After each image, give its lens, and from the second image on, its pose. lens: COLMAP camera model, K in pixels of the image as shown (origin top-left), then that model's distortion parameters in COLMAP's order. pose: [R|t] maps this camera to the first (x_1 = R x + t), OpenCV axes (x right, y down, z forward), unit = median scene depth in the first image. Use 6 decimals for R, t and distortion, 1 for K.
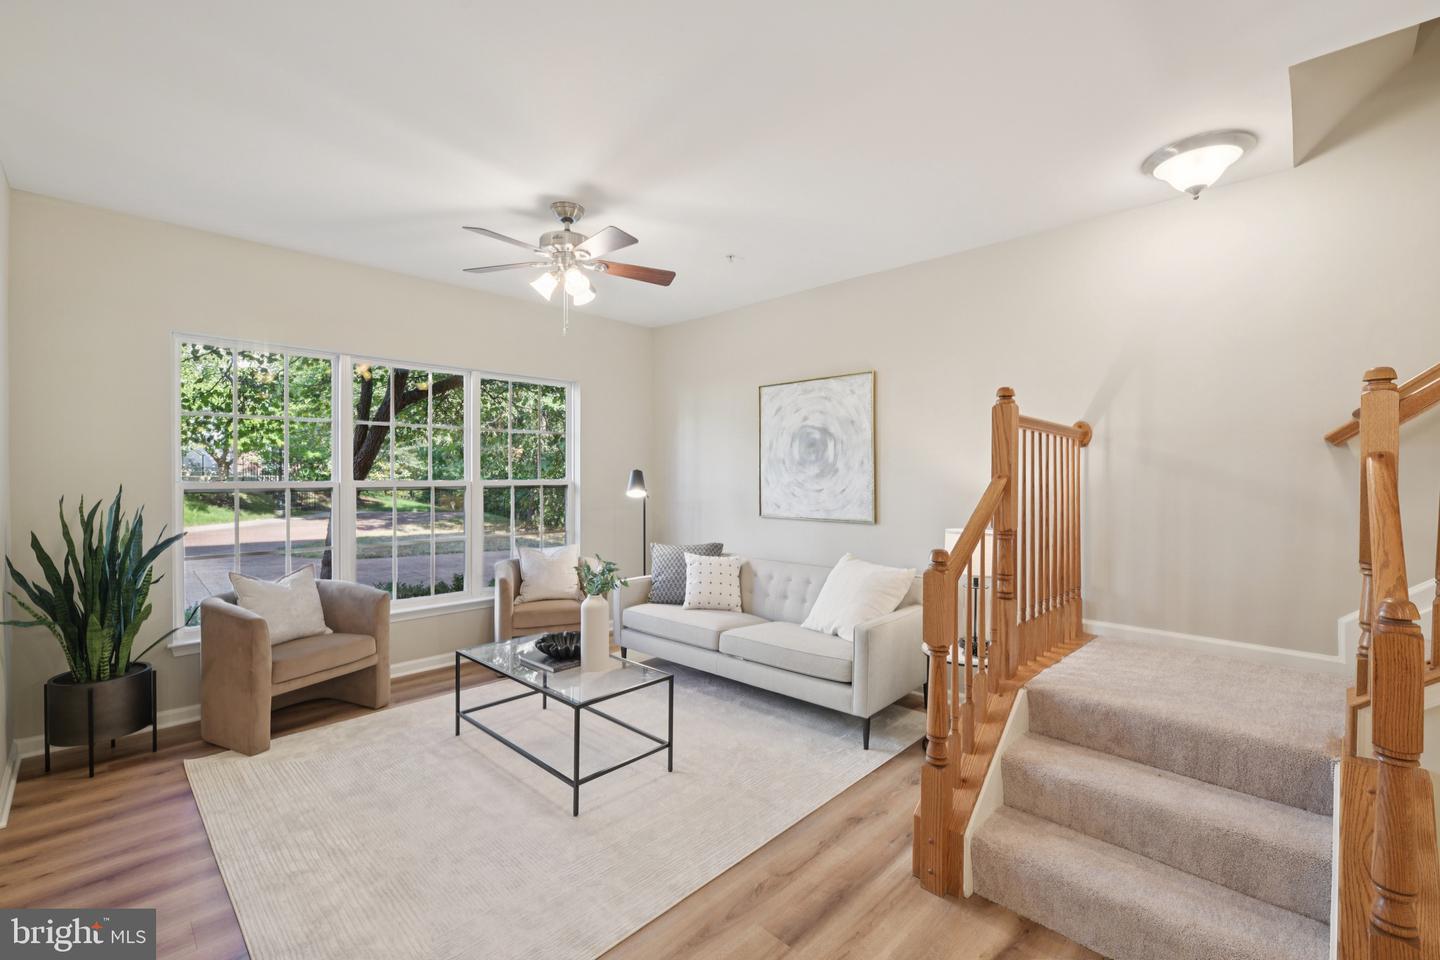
lens RADIAL K [[608.0, 0, 732.5], [0, 608.0, 479.4], [0, 0, 1]] dist [-0.003293, -0.000349]
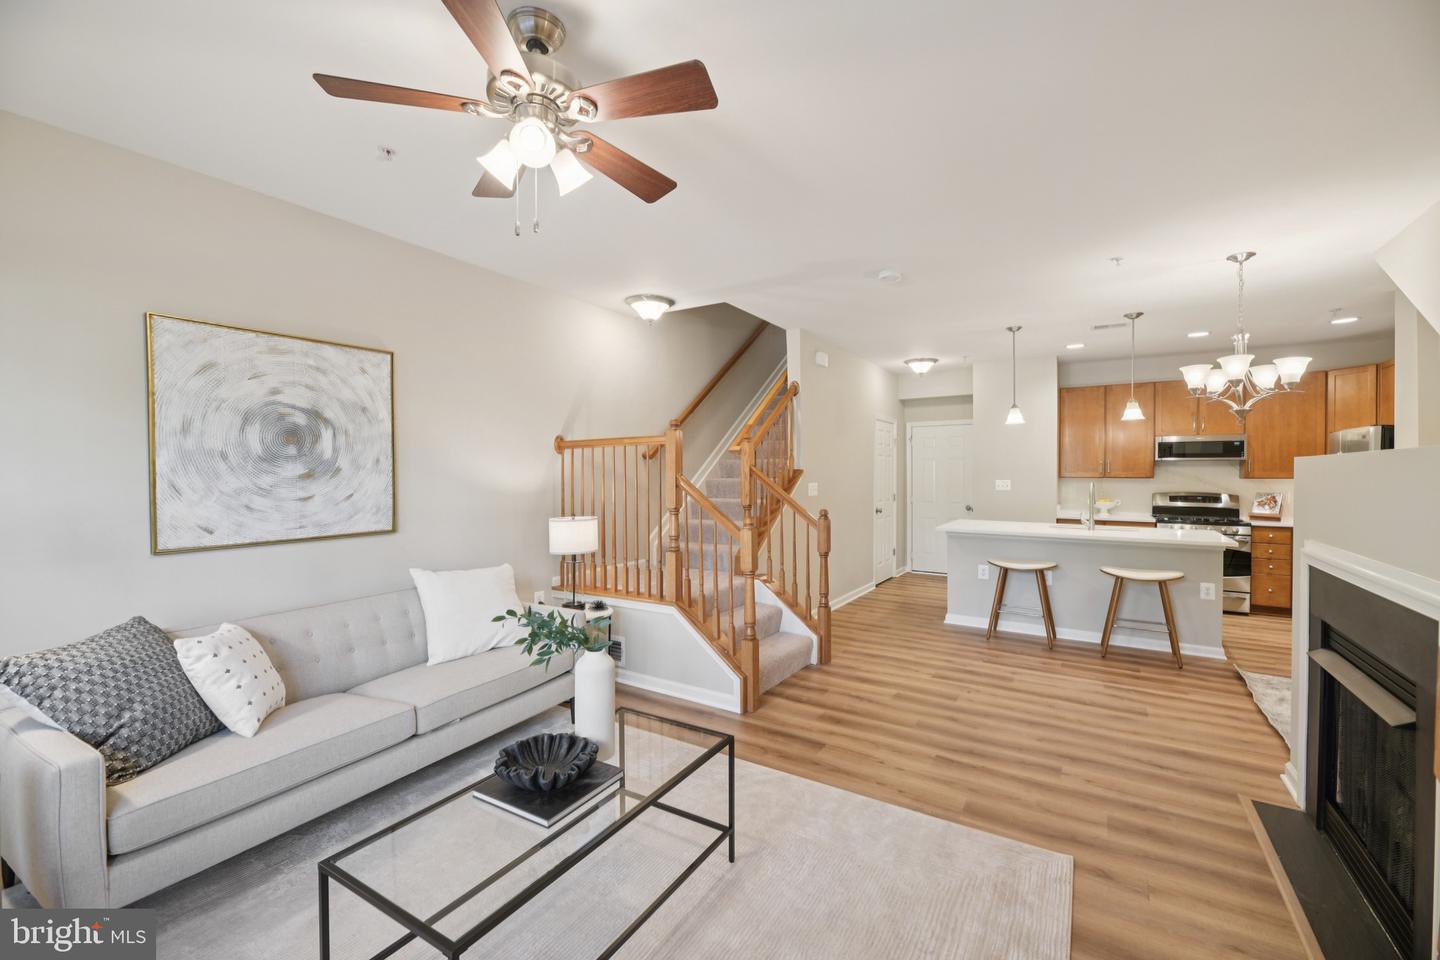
lens RADIAL K [[586.5, 0, 716.7], [0, 586.5, 484.0], [0, 0, 1]] dist [0.001333, -0.001637]
pose [[-0.184213, -0.024426, 0.982583, -0.633843], [0.009120, 0.999606, 0.026559, -0.012575], [-0.982844, 0.013854, -0.183917, 0.684433]]
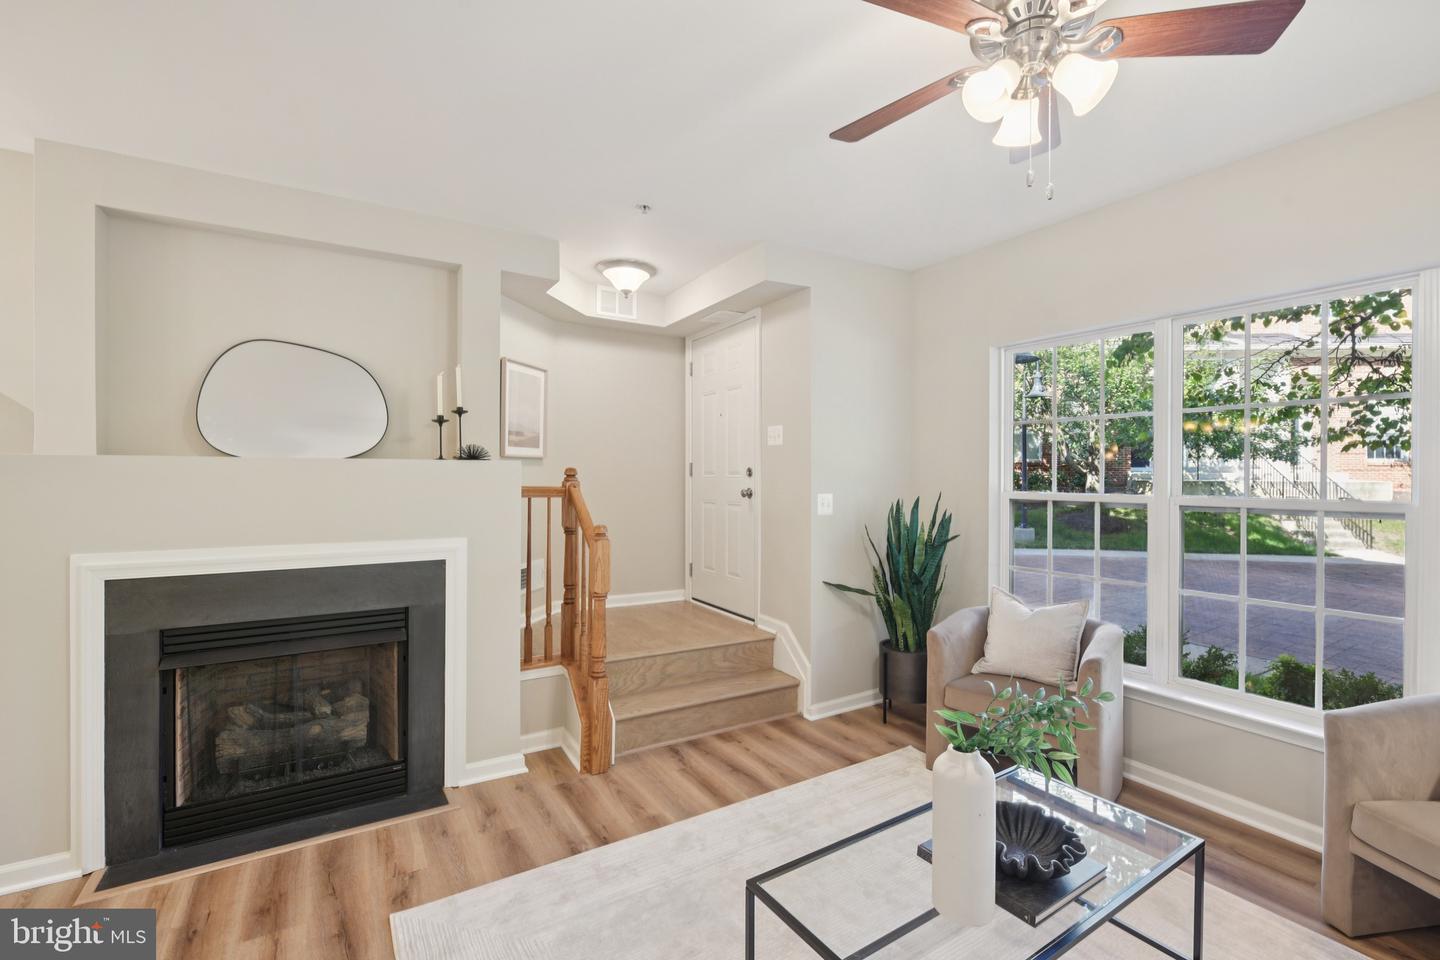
lens RADIAL K [[640.1, 0, 725.9], [0, 640.1, 481.6], [0, 0, 1]] dist [0.002146, -0.001178]
pose [[-0.242746, -0.000213, -0.970090, 0.206723], [-0.008521, 0.999962, 0.001913, -0.007231], [0.970052, 0.008731, -0.242738, 0.657960]]
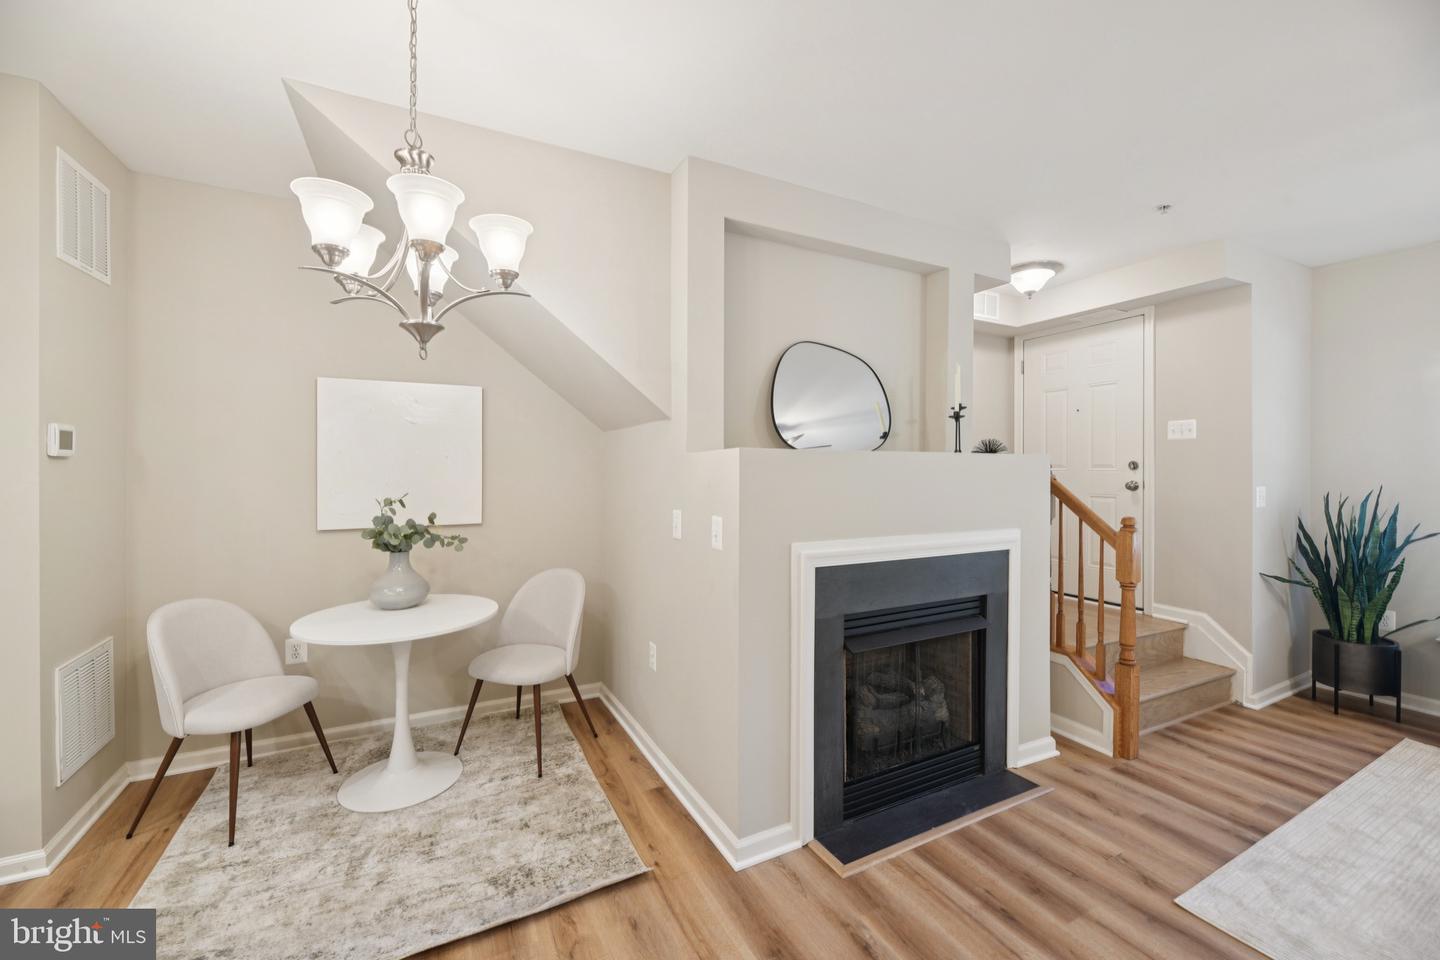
lens RADIAL K [[586.5, 0, 728.5], [0, 586.5, 474.9], [0, 0, 1]] dist [0.001333, -0.001637]
pose [[-0.307572, -0.000700, -0.951524, 0.331729], [-0.008058, 0.999966, 0.001869, -0.001525], [0.951491, 0.008242, -0.307567, 0.106291]]
